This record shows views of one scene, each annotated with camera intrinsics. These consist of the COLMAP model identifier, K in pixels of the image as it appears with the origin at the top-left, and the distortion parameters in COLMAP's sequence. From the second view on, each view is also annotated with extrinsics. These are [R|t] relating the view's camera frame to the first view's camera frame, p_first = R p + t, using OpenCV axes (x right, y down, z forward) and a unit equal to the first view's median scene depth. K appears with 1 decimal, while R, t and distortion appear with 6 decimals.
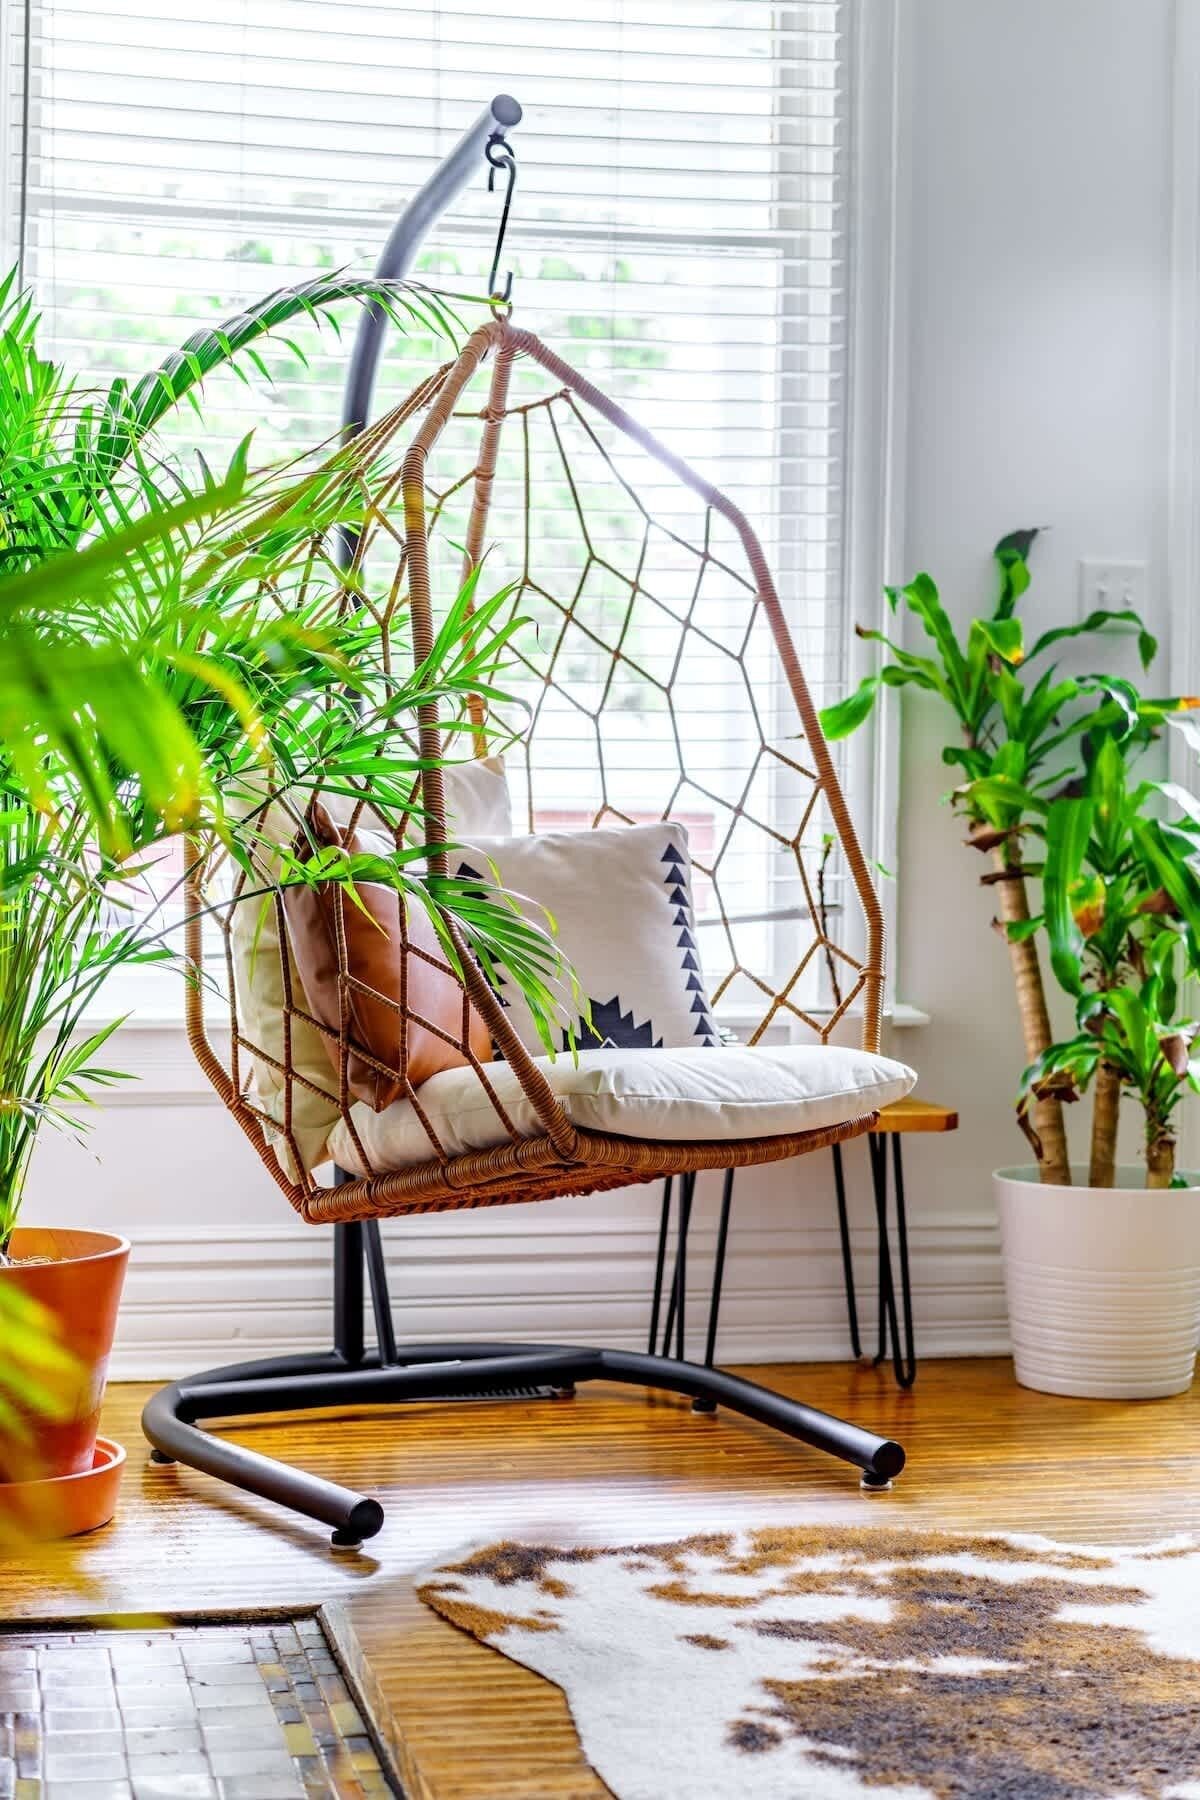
lens RADIAL K [[2867.2, 0, 578.6], [0, 2867.2, 850.2], [0, 0, 1]] dist [-0.018356, 0.000000]
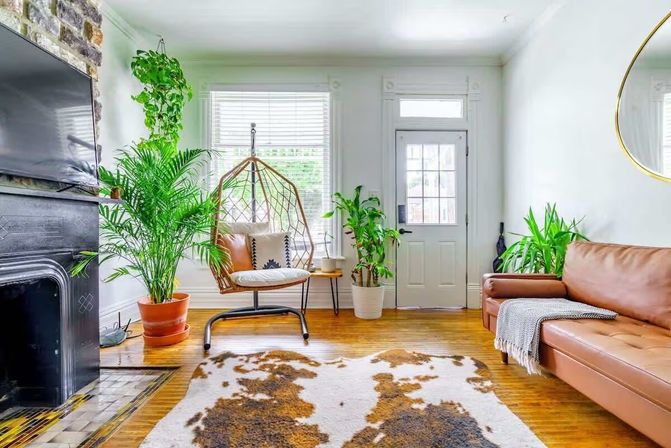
lens RADIAL K [[303.8, 0, 336.0], [0, 303.8, 219.2], [0, 0, 1]] dist [-0.002425, 0.000488]
pose [[0.979645, -0.014340, -0.200224, 0.306059], [0.011231, 0.999798, -0.016653, -0.027709], [0.200422, 0.014066, 0.979609, 0.367068]]
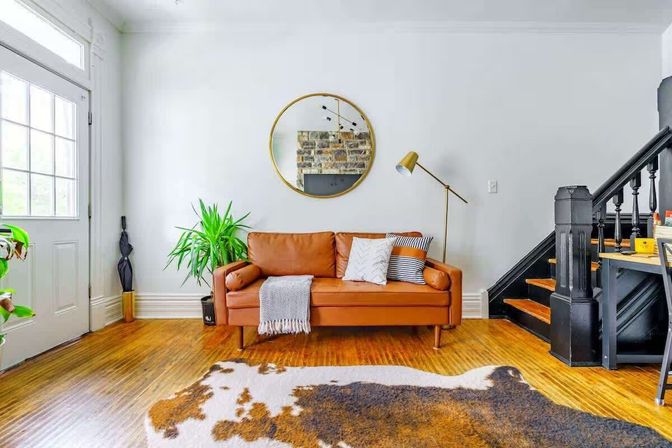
lens RADIAL K [[310.5, 0, 332.1], [0, 310.5, 220.0], [0, 0, 1]] dist [-0.002028, 0.002201]
pose [[0.200291, -0.008057, 0.979703, -0.053355], [-0.006471, 0.999933, 0.009547, -0.029483], [-0.979715, -0.008252, 0.200225, 0.676448]]
